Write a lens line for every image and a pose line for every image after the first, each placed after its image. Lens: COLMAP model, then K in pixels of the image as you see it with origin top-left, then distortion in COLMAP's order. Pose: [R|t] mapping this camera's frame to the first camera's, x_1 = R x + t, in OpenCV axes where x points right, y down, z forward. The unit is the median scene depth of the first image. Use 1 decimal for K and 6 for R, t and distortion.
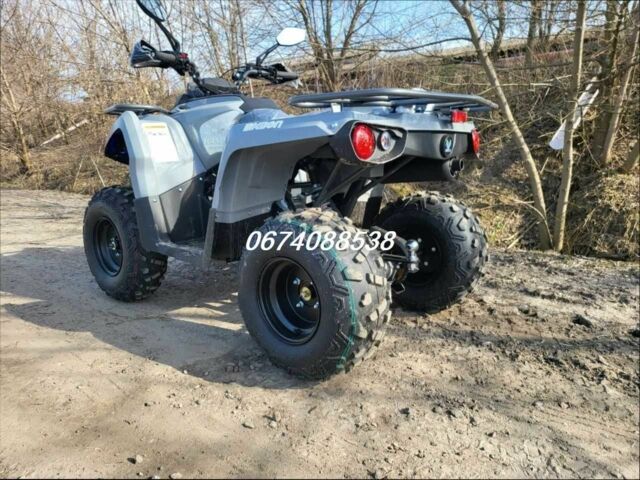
lens RADIAL K [[394.0, 0, 320.0], [0, 394.0, 240.0], [0, 0, 1]] dist [0.049339, -0.049189]
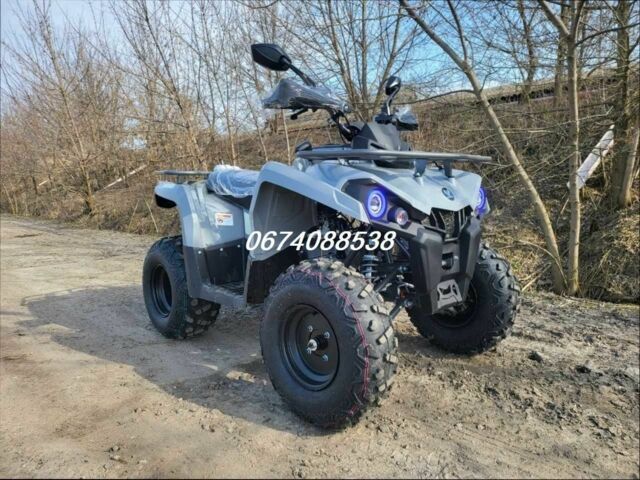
lens RADIAL K [[394.0, 0, 320.0], [0, 394.0, 240.0], [0, 0, 1]] dist [0.049339, -0.049189]
pose [[0.994076, 0.000919, -0.108680, 0.078222], [-0.011109, 0.995586, -0.093193, -0.001466], [0.108114, 0.093848, 0.989699, -0.062535]]
